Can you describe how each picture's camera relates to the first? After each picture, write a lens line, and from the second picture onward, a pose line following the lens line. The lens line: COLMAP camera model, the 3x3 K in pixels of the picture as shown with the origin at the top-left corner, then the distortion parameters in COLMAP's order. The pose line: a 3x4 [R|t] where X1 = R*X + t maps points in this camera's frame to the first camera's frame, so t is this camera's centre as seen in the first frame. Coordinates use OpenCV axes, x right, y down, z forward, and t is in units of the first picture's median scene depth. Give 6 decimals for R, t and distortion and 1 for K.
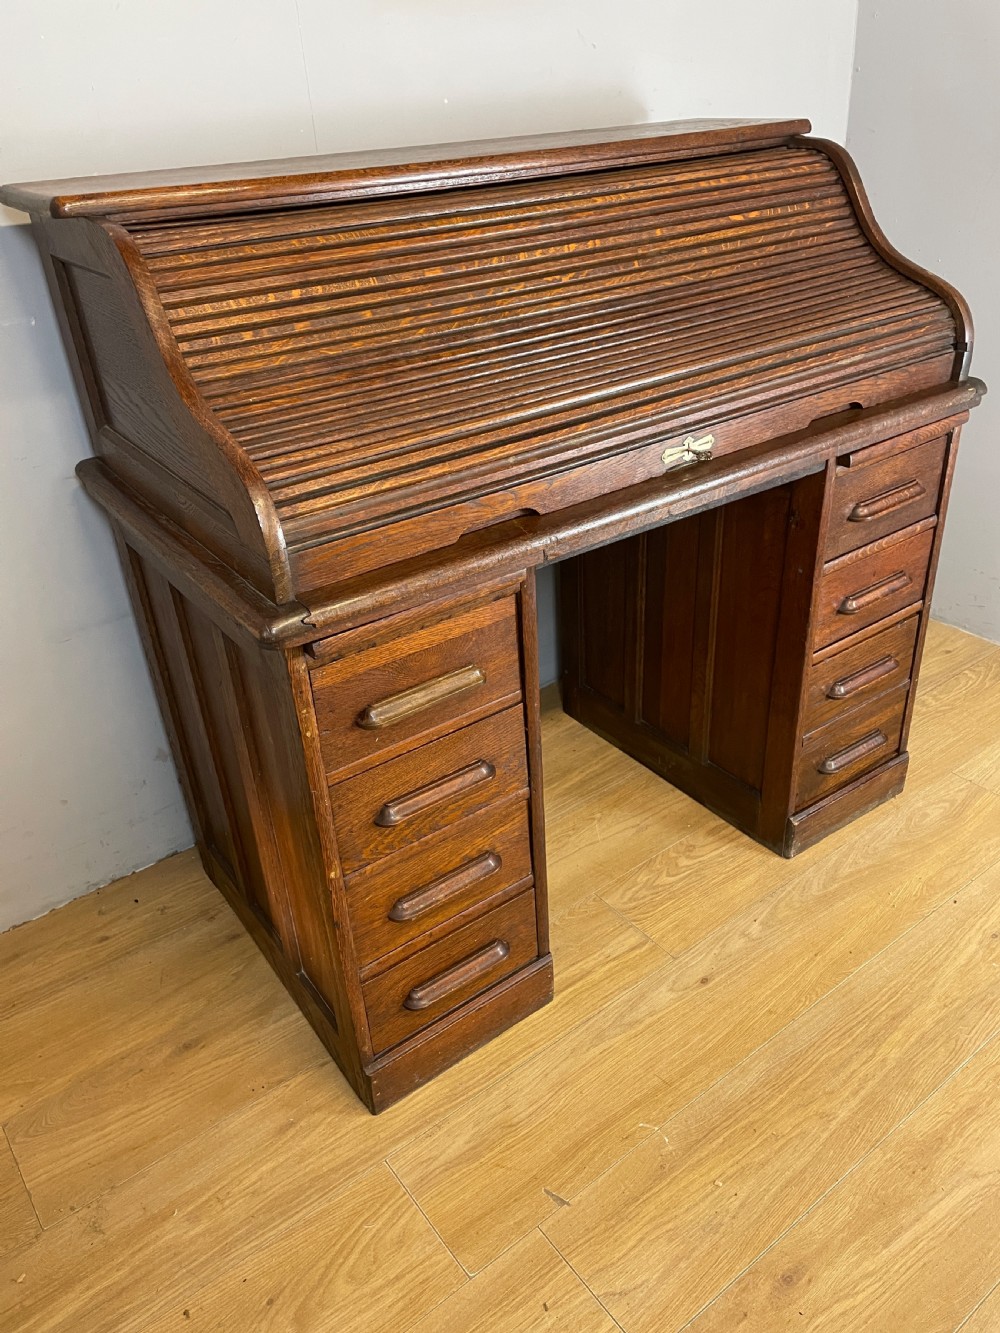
lens RADIAL K [[1006.2, 0, 511.2], [0, 1006.2, 653.9], [0, 0, 1]] dist [0.048295, -0.071044]
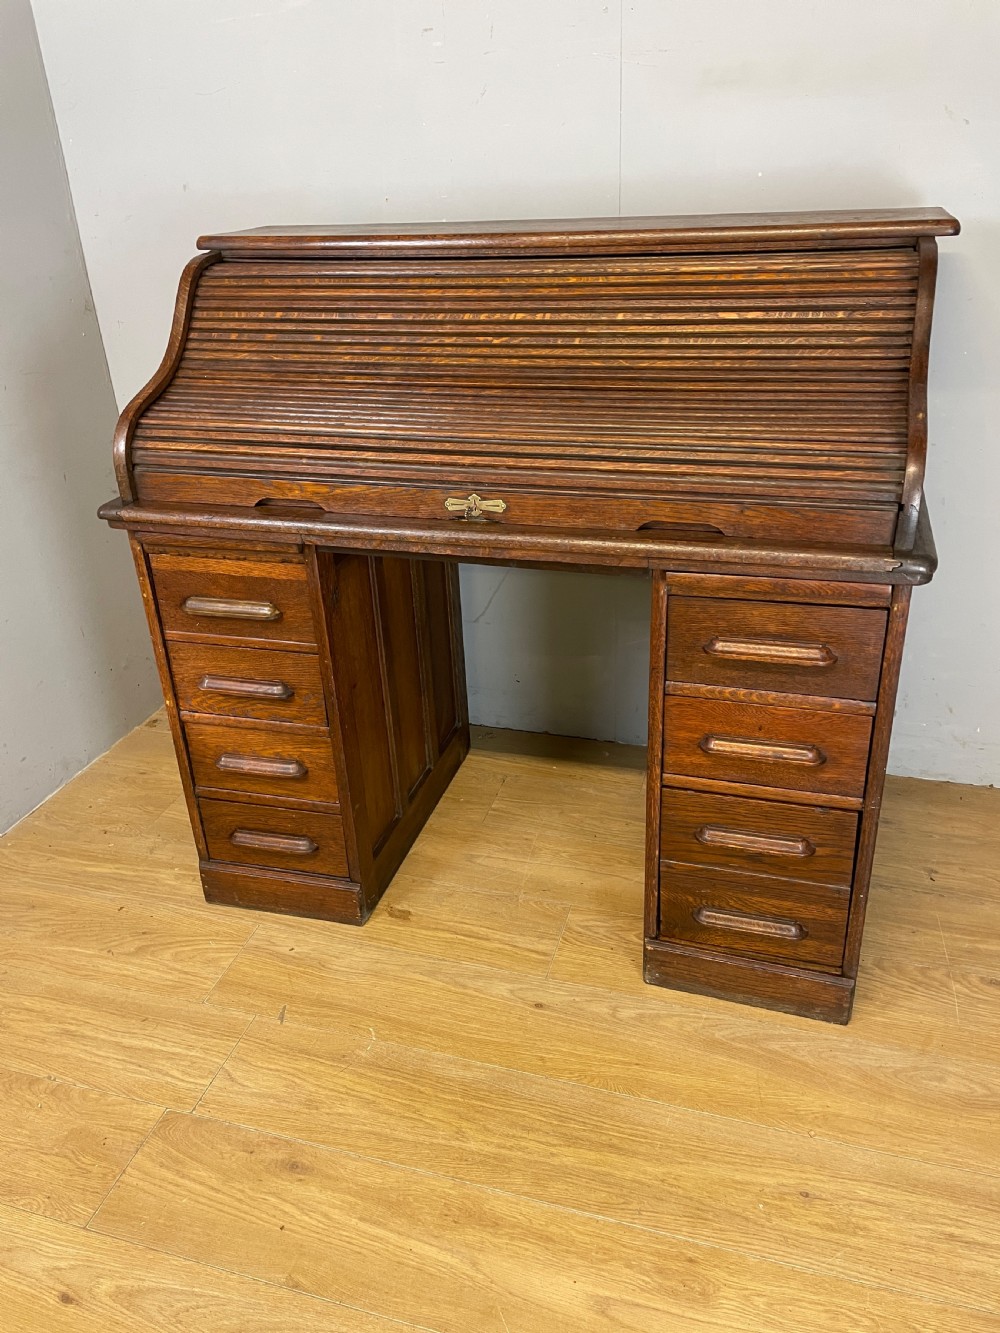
lens RADIAL K [[1006.2, 0, 510.1], [0, 1006.2, 658.0], [0, 0, 1]] dist [0.048295, -0.071044]
pose [[0.610852, 0.377959, -0.695706, 0.975832], [-0.388533, 0.908721, 0.152540, -0.220242], [0.689857, 0.177126, 0.701943, 0.264318]]
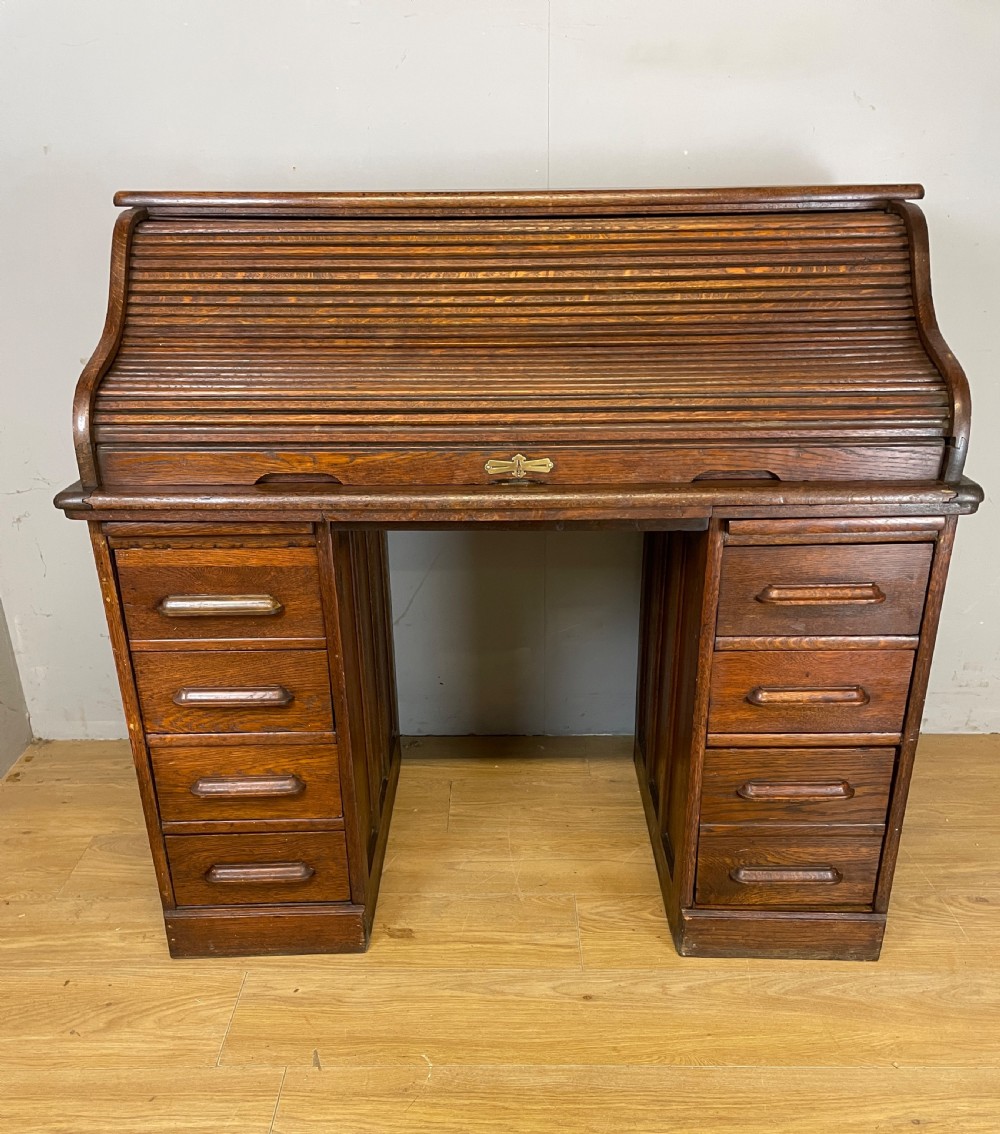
lens RADIAL K [[1002.1, 0, 507.5], [0, 1002.1, 667.3], [0, 0, 1]] dist [0.045785, -0.060635]
pose [[0.808623, 0.290144, -0.511805, 0.715187], [-0.321853, 0.946376, 0.027996, -0.029116], [0.492483, 0.142088, 0.858645, 0.126849]]
